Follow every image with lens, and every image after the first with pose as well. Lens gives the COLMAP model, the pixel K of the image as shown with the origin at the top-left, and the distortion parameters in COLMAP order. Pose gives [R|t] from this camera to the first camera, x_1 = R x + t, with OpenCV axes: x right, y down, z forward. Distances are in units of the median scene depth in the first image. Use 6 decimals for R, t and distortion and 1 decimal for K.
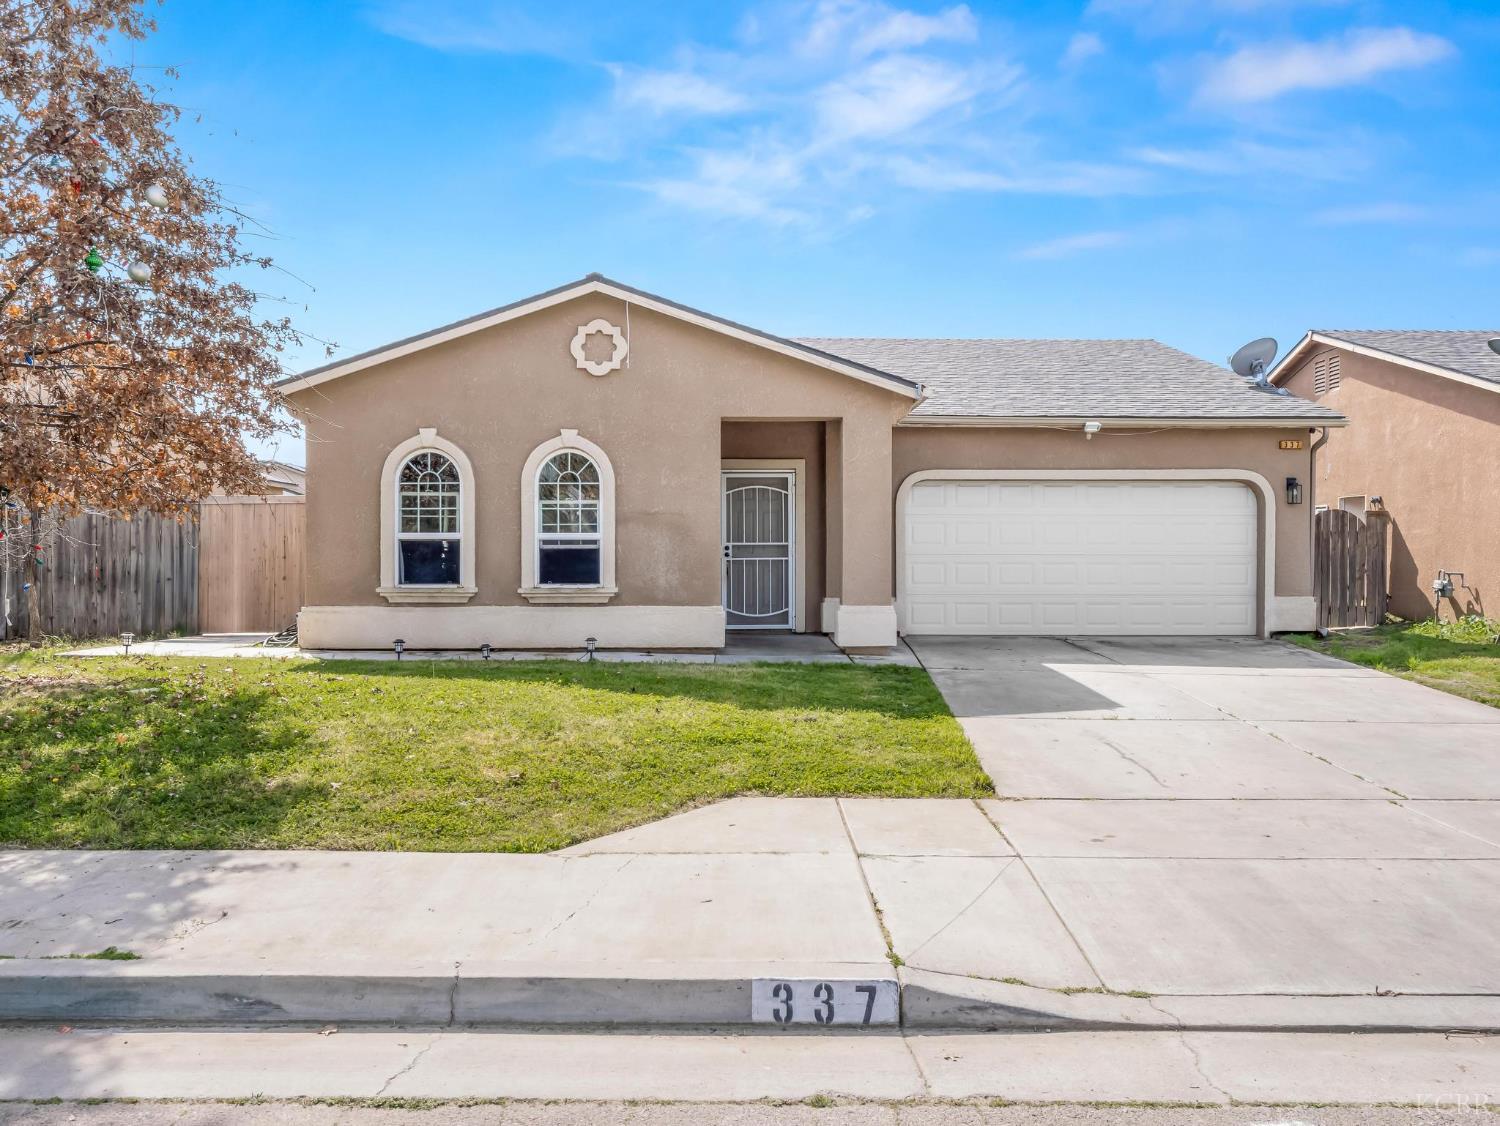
lens RADIAL K [[1138.4, 0, 749.9], [0, 1138.4, 565.2], [0, 0, 1]] dist [-0.004108, 0.001991]
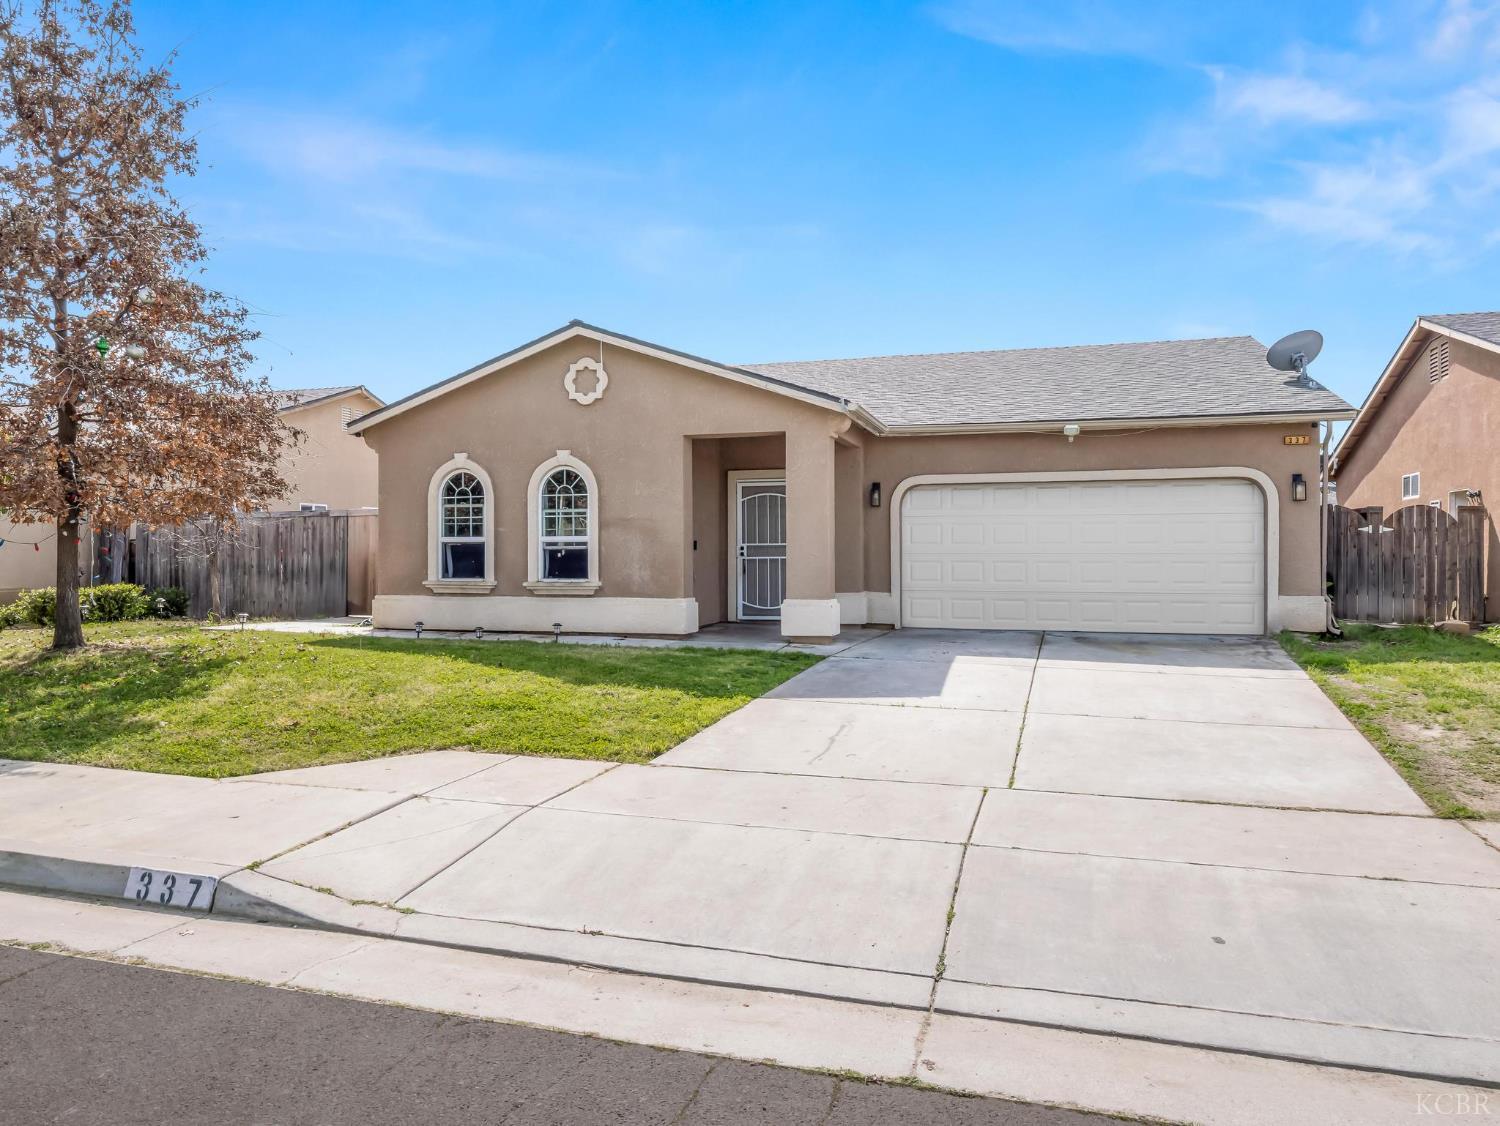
lens RADIAL K [[1036.2, 0, 747.3], [0, 1036.2, 557.4], [0, 0, 1]] dist [0.000426, -0.006128]
pose [[0.953469, -0.000986, -0.301489, 0.355992], [-0.000935, 0.999980, -0.006227, 0.000592], [0.301489, 0.006219, 0.953449, 0.013953]]
